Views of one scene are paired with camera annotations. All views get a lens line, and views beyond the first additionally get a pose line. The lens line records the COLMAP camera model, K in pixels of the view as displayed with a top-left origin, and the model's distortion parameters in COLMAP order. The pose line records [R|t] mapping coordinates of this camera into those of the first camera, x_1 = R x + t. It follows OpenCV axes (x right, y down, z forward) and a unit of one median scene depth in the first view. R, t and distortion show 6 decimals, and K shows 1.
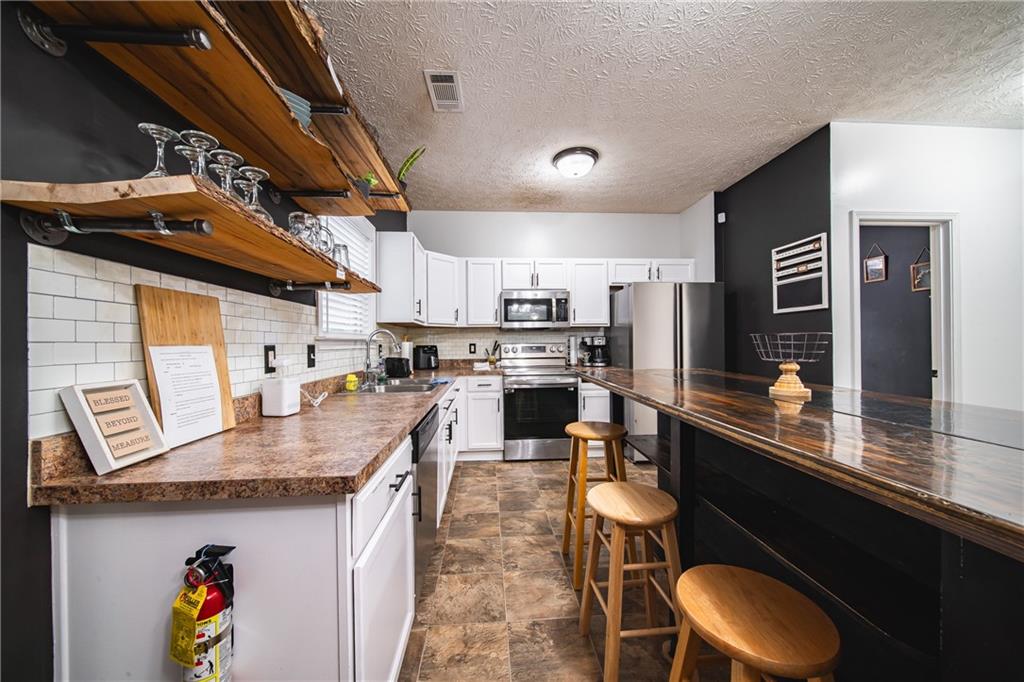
lens RADIAL K [[355.2, 0, 509.6], [0, 355.2, 342.5], [0, 0, 1]] dist [-0.001566, -0.001831]
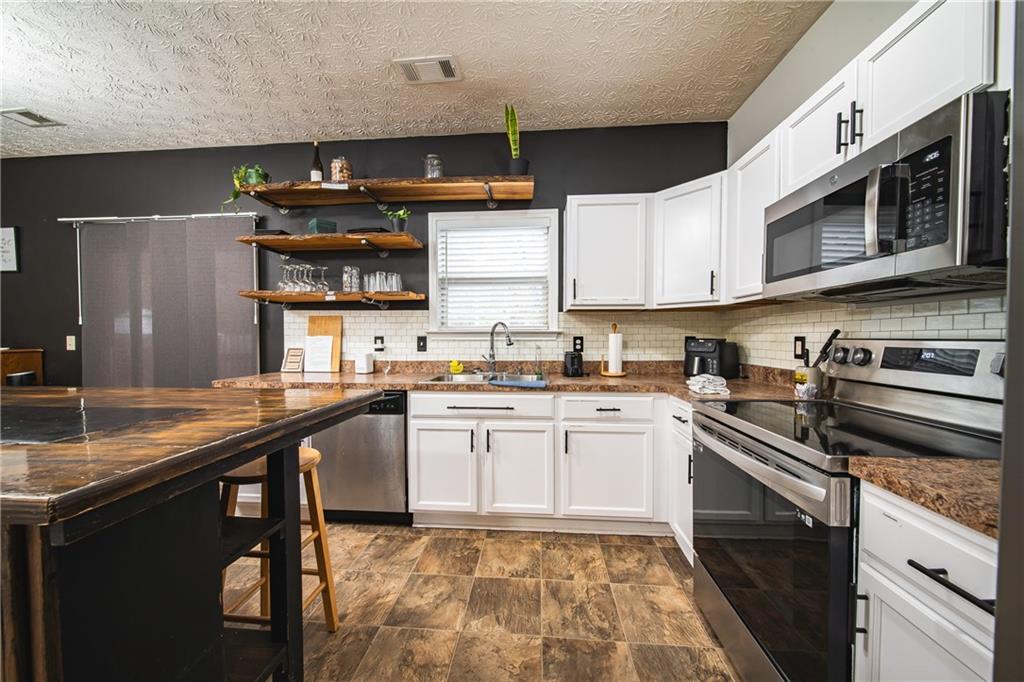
lens RADIAL K [[355.2, 0, 509.6], [0, 355.2, 342.5], [0, 0, 1]] dist [-0.001566, -0.001831]
pose [[-0.144008, 0.028600, -0.989163, 0.617671], [0.004158, 0.999591, 0.028296, -0.005744], [0.989568, -0.000038, -0.144068, 1.124089]]
